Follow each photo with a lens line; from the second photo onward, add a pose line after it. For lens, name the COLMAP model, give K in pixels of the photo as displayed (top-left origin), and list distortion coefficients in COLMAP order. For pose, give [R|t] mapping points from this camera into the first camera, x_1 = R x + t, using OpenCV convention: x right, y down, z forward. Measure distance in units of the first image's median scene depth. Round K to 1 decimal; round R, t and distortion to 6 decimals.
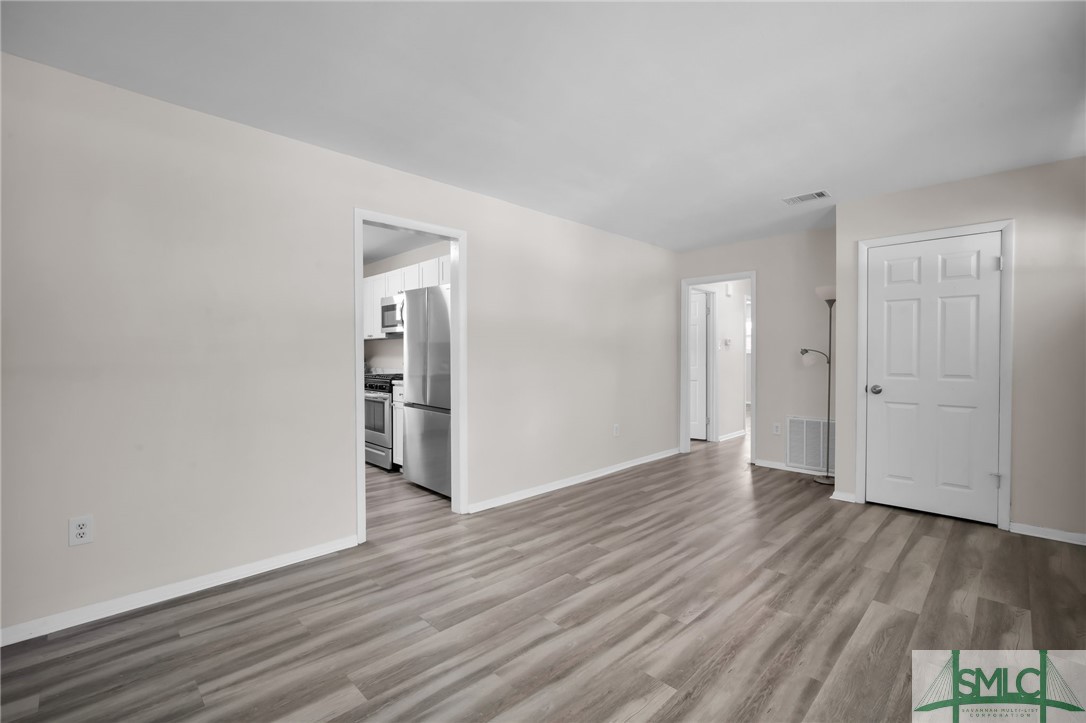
lens RADIAL K [[476.5, 0, 543.8], [0, 476.5, 355.8], [0, 0, 1]] dist [-0.009107, 0.001843]
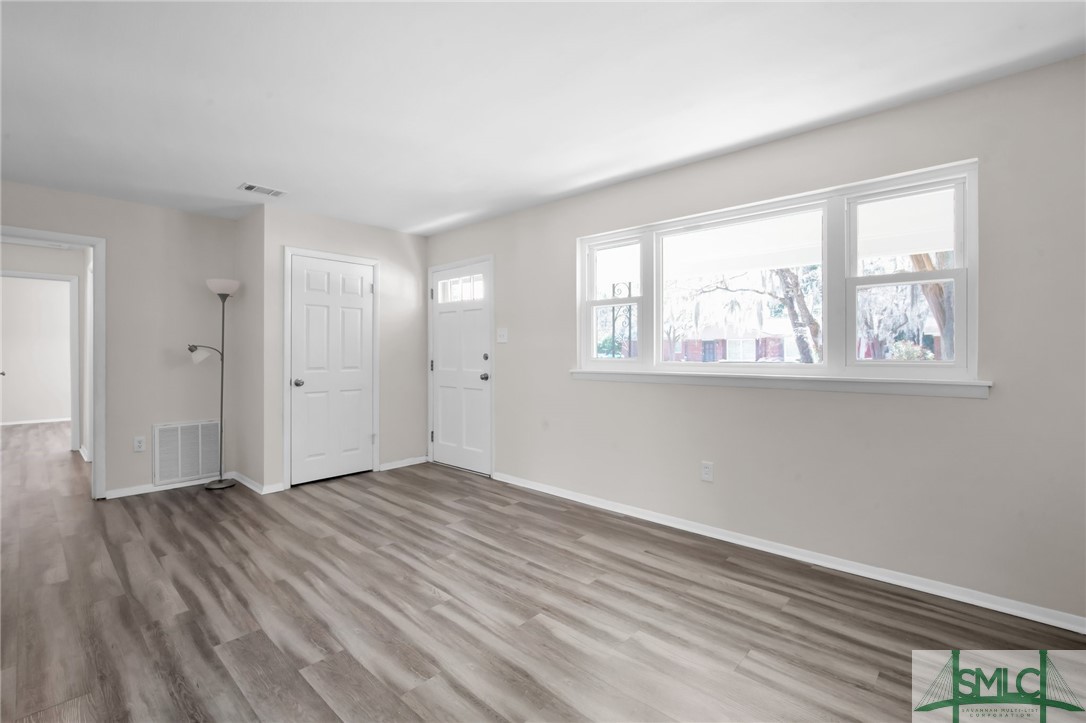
lens RADIAL K [[476.5, 0, 545.3], [0, 476.5, 356.3], [0, 0, 1]] dist [-0.009107, 0.001843]
pose [[-0.044718, -0.010287, 0.998947, -0.634418], [0.000957, 0.999946, 0.010340, -0.003052], [-0.998999, 0.001419, -0.044706, 0.662389]]
